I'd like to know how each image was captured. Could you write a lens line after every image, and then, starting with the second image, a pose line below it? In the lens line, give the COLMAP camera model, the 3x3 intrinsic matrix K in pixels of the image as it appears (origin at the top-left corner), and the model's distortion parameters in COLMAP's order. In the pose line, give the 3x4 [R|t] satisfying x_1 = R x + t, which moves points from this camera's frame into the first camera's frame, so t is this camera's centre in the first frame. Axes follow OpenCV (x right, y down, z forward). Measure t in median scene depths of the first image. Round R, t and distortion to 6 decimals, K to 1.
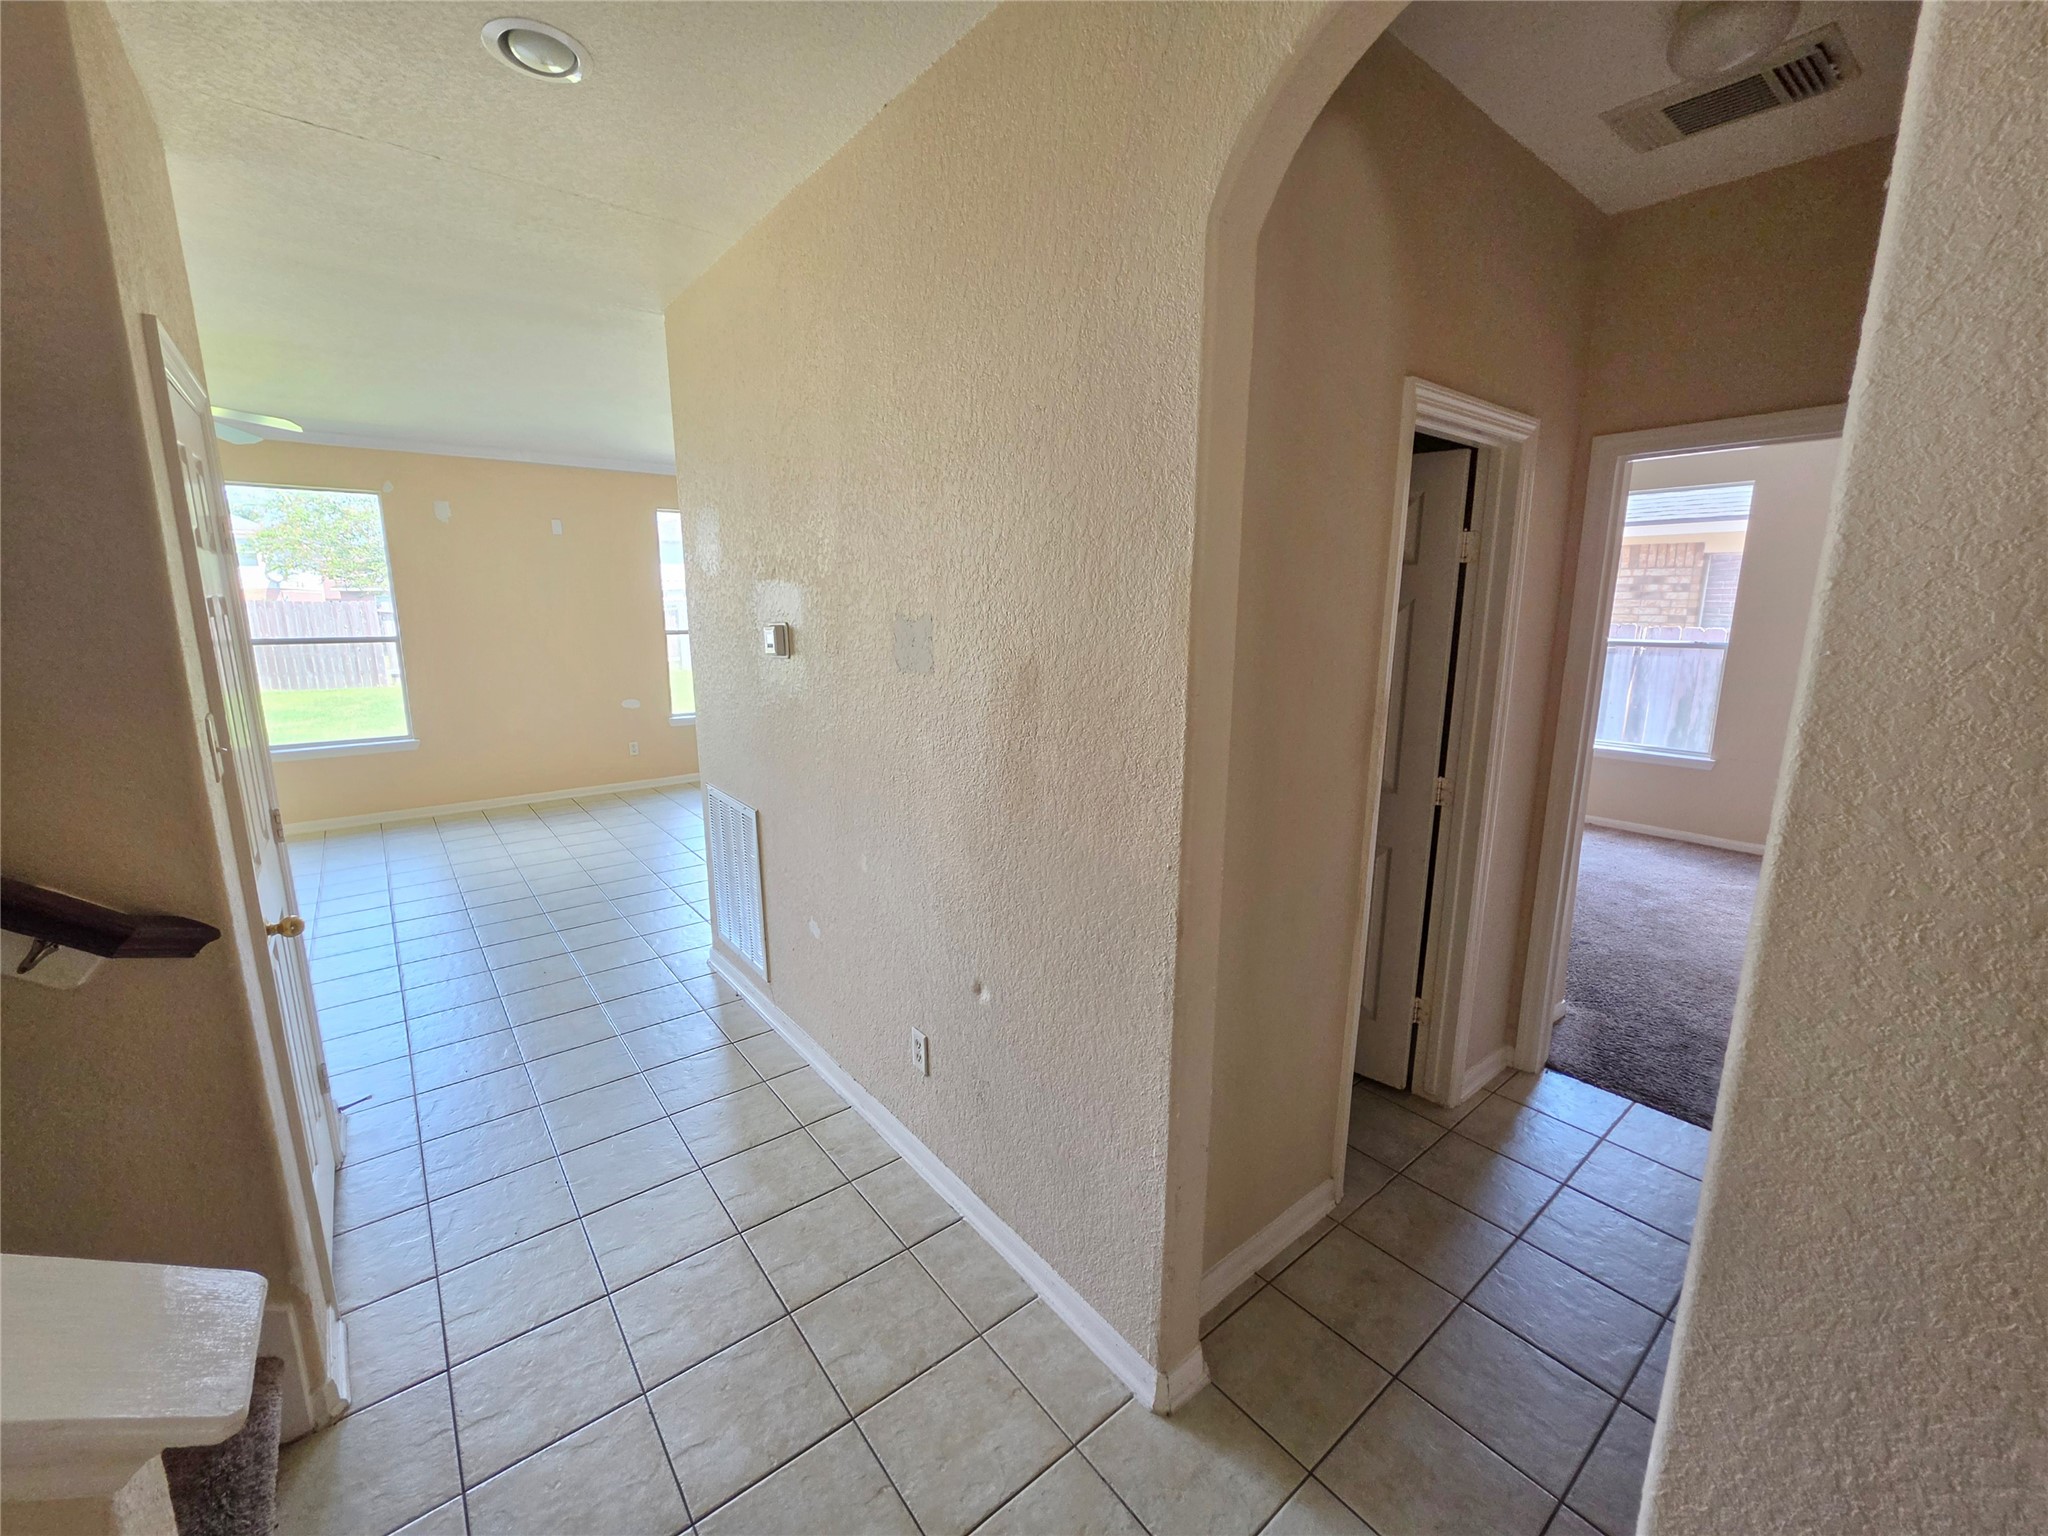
lens RADIAL K [[825.8, 0, 1024.0], [0, 825.8, 768.0], [0, 0, 1]] dist [-0.001965, -0.000197]
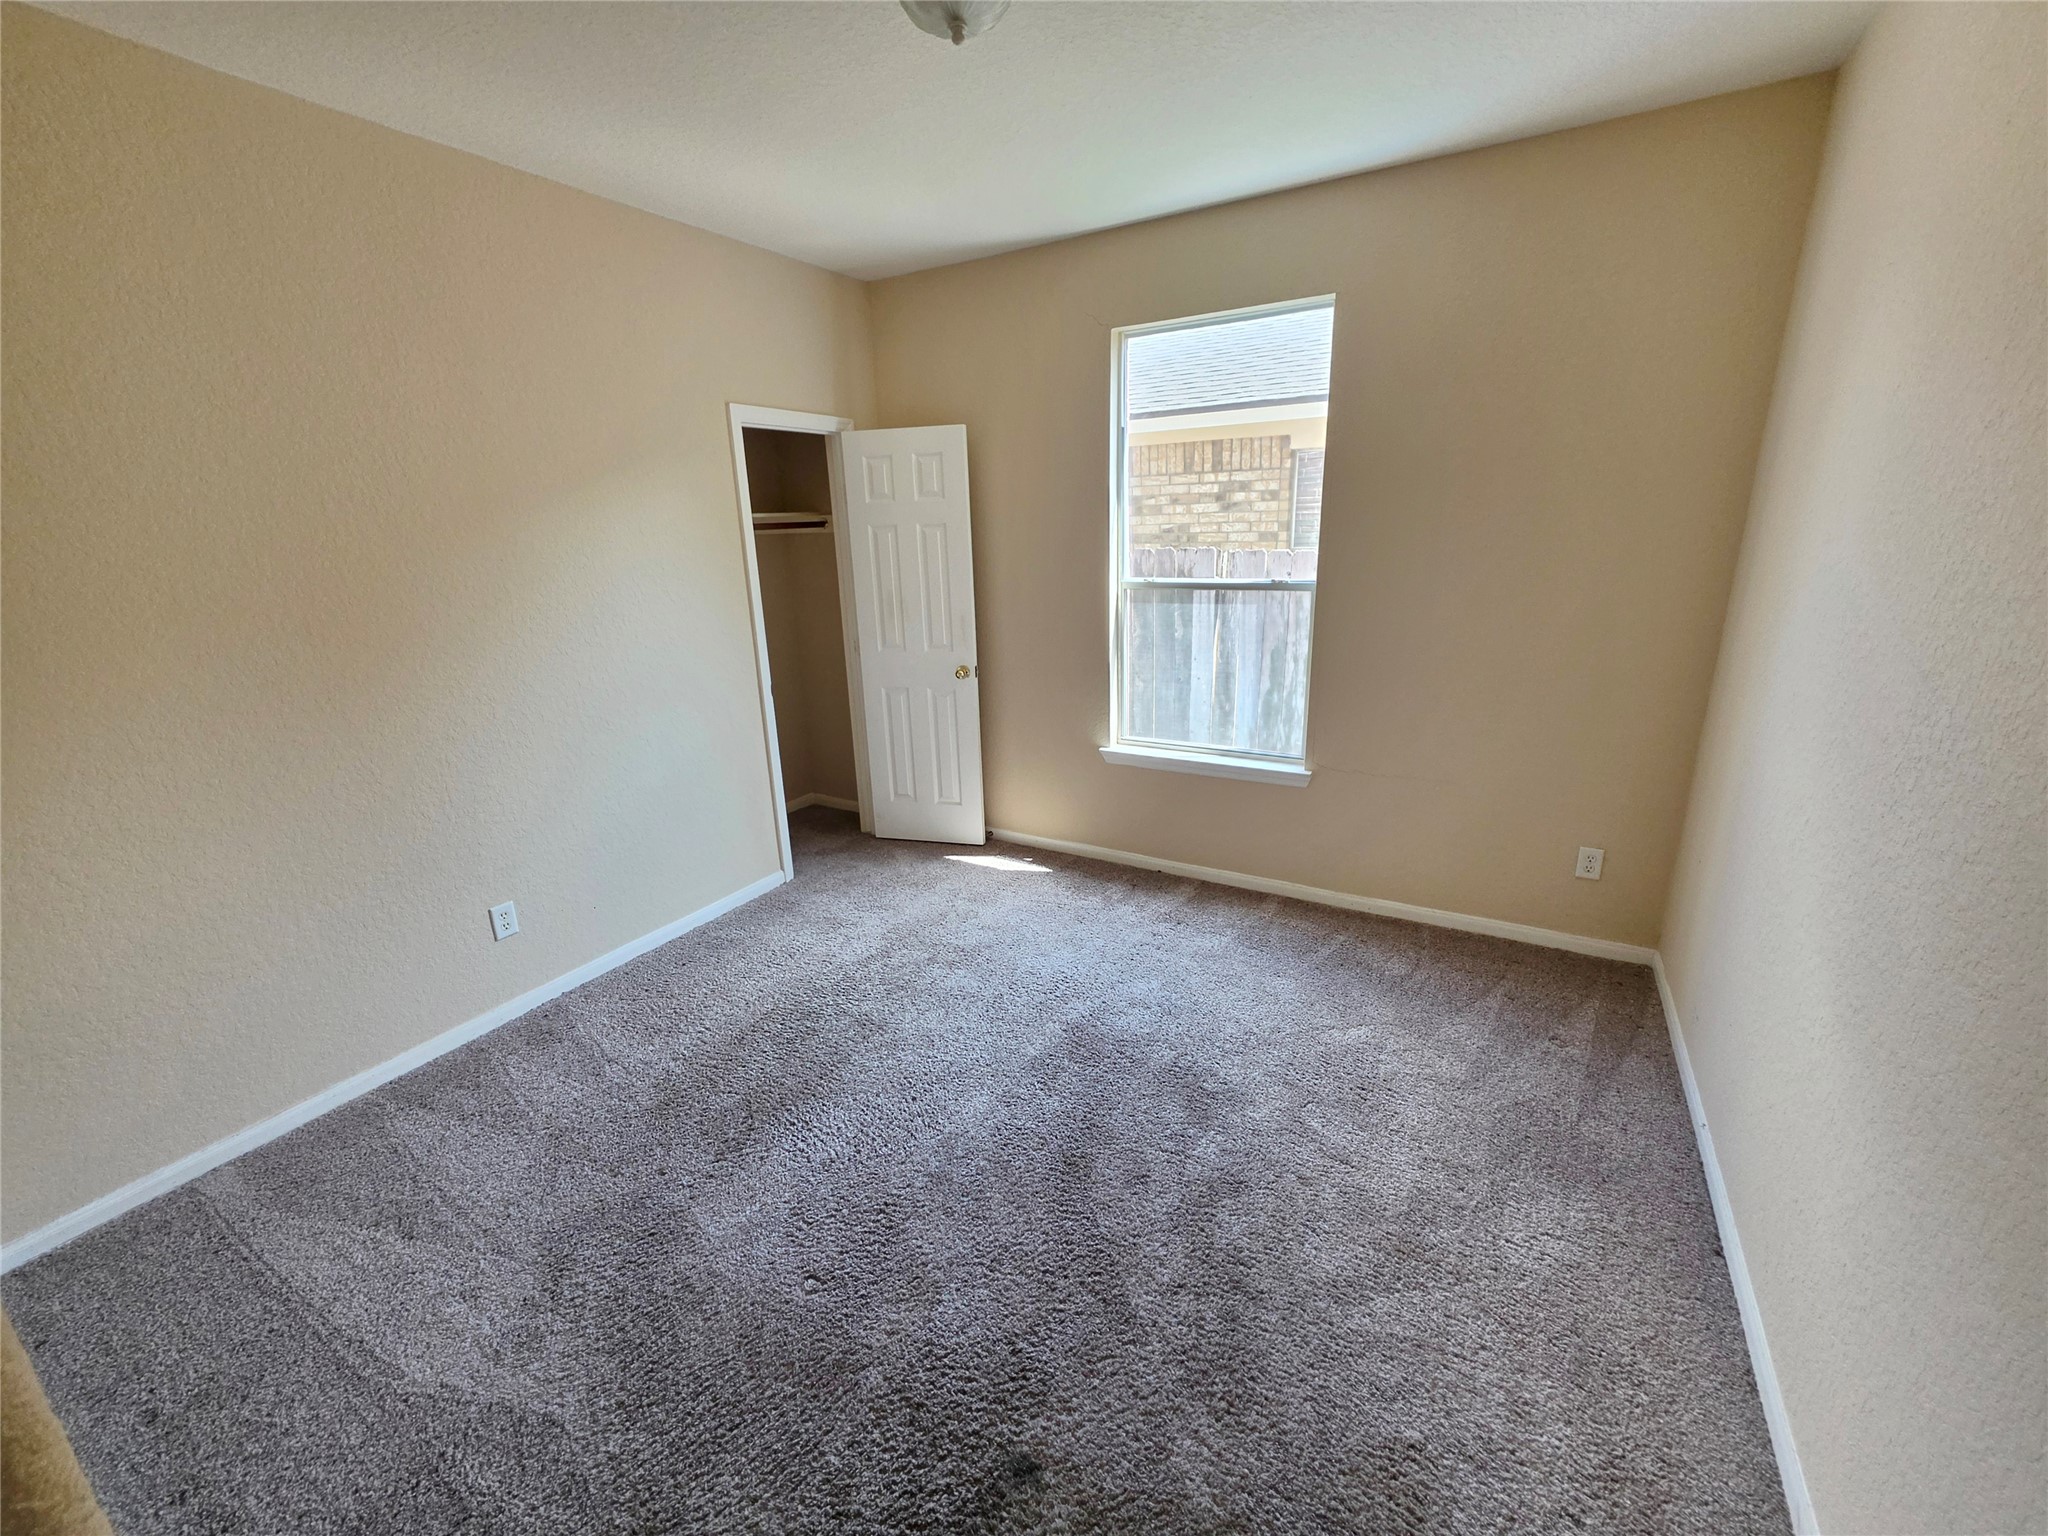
lens RADIAL K [[825.8, 0, 1024.0], [0, 825.8, 768.0], [0, 0, 1]] dist [-0.001965, -0.000197]
pose [[0.936403, -0.128040, 0.326735, 0.297059], [0.099297, 0.989686, 0.103255, -0.068761], [-0.336586, -0.064245, 0.939459, 0.334666]]
